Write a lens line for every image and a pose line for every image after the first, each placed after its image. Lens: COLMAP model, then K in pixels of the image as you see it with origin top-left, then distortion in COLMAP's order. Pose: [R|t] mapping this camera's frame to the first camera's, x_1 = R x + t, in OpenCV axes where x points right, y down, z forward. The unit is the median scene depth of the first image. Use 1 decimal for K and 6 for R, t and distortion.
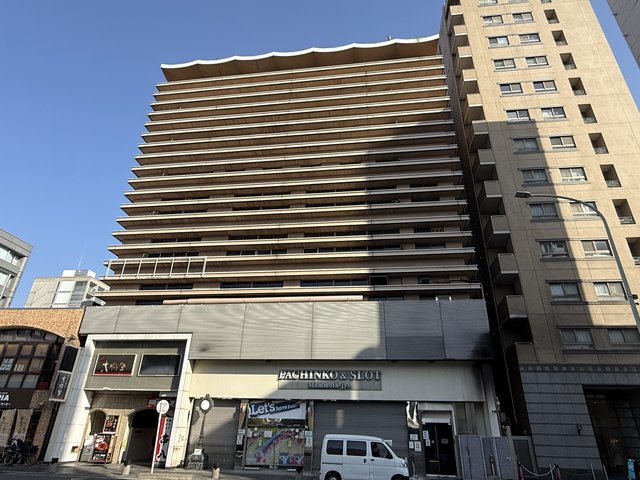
lens RADIAL K [[389.4, 0, 320.3], [0, 389.4, 238.7], [0, 0, 1]] dist [-0.000553, -0.001321]
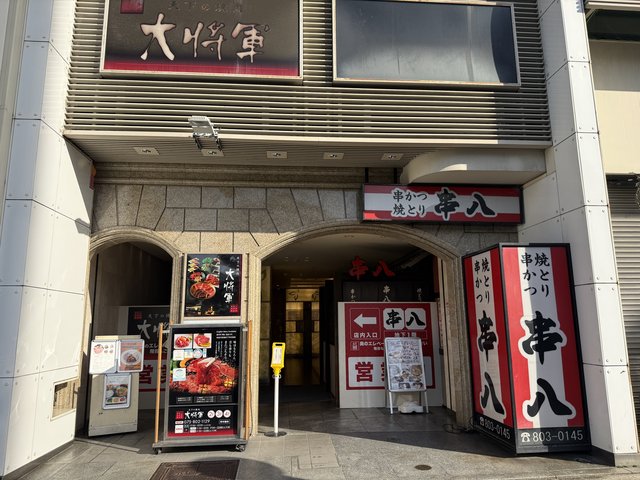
lens RADIAL K [[446.1, 0, 321.6], [0, 446.1, 241.3], [0, 0, 1]] dist [0.007887, 0.002198]
pose [[0.974296, 0.006290, 0.225183, -0.526123], [-0.068596, 0.960424, 0.269964, 0.367800], [-0.214573, -0.278472, 0.936169, 0.732187]]
